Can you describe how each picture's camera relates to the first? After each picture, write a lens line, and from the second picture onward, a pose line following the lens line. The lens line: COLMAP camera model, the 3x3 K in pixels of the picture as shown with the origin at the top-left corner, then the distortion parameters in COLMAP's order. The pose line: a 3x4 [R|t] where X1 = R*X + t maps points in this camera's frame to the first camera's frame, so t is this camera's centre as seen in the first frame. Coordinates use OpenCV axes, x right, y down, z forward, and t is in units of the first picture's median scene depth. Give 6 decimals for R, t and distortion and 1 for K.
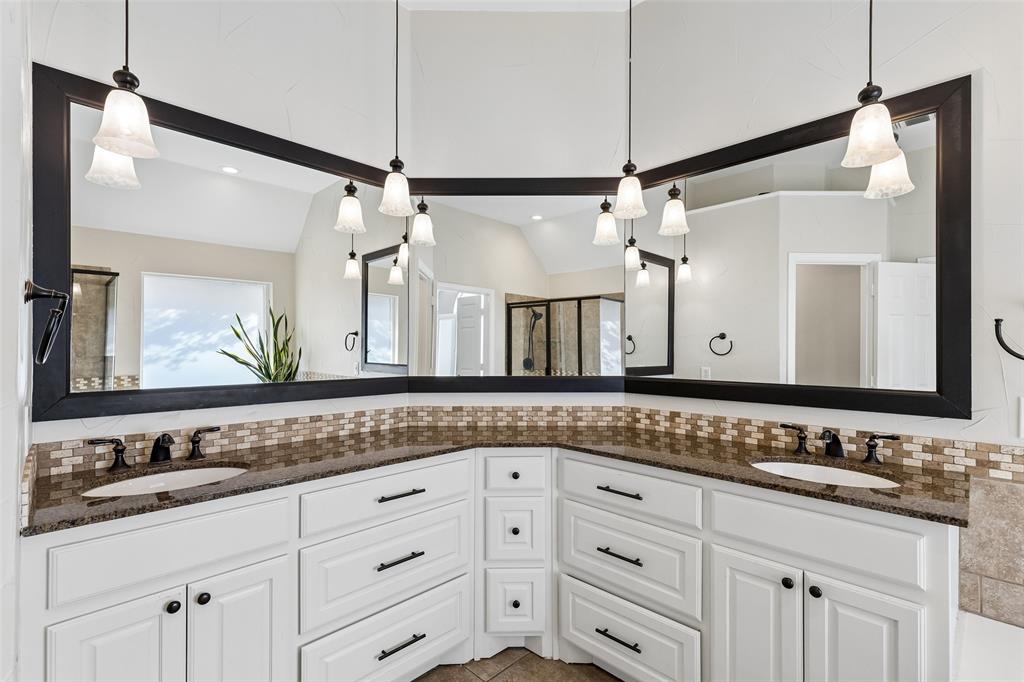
lens RADIAL K [[459.3, 0, 525.0], [0, 459.3, 345.3], [0, 0, 1]] dist [0.006807, -0.000851]
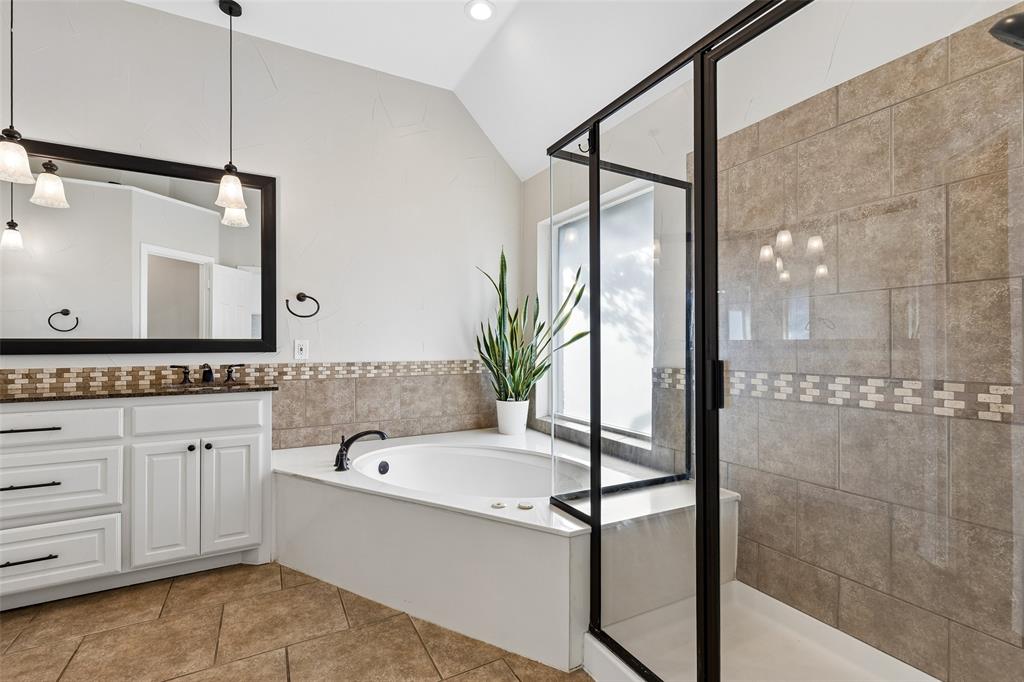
lens RADIAL K [[460.4, 0, 513.9], [0, 460.4, 343.1], [0, 0, 1]] dist [0.001603, -0.000315]
pose [[0.291405, 0.001844, 0.956598, -0.576977], [-0.000832, 0.999998, -0.001674, 0.114080], [-0.956599, -0.000308, 0.291406, -0.507133]]
